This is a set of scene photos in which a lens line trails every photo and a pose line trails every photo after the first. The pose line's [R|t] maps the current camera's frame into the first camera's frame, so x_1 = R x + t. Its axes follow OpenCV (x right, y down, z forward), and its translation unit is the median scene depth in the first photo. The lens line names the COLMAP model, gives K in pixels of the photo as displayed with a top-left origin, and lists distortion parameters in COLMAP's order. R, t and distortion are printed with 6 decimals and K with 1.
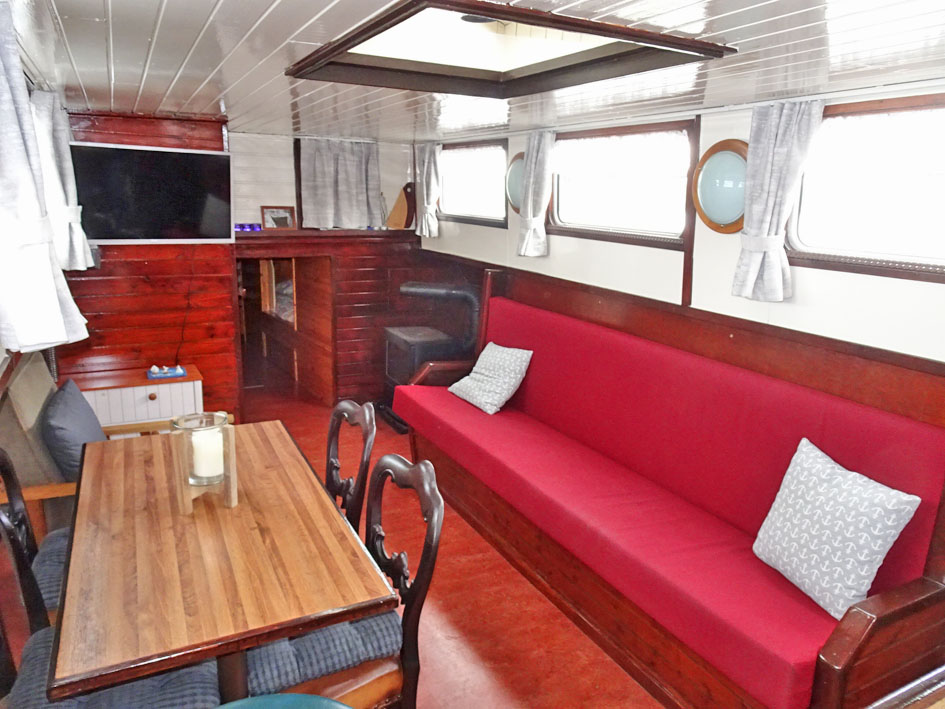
lens RADIAL K [[666.0, 0, 476.1], [0, 666.0, 354.7], [0, 0, 1]] dist [0.017547, -0.012719]
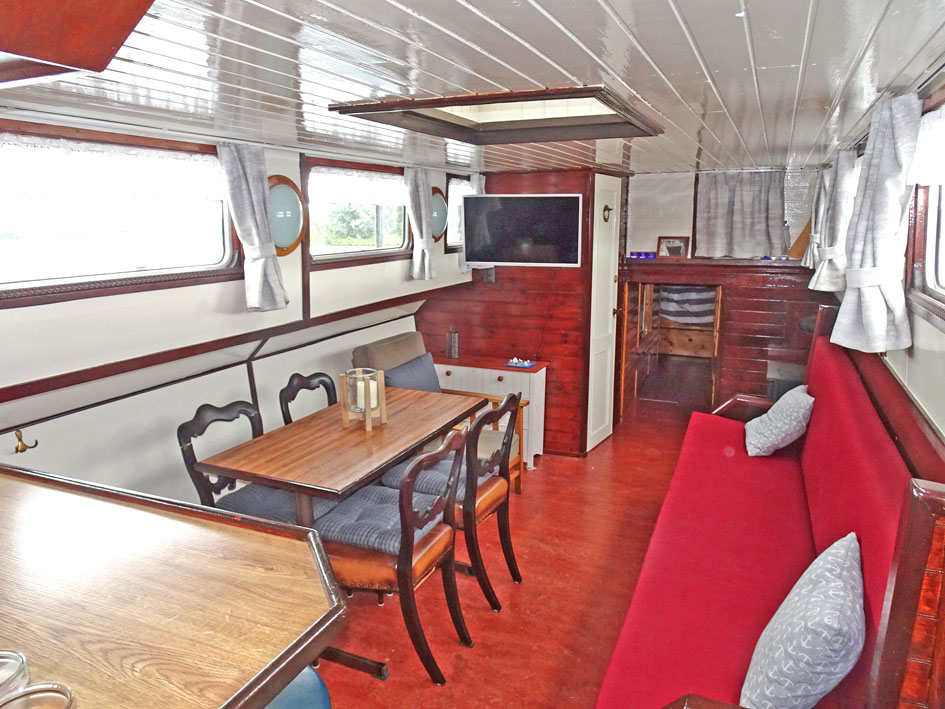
lens RADIAL K [[666.0, 0, 473.1], [0, 666.0, 357.3], [0, 0, 1]] dist [0.017547, -0.012719]
pose [[0.616812, 0.132012, -0.775961, 0.378349], [-0.164064, 0.985745, 0.037287, -0.014539], [0.769822, 0.104308, 0.629678, 0.079110]]
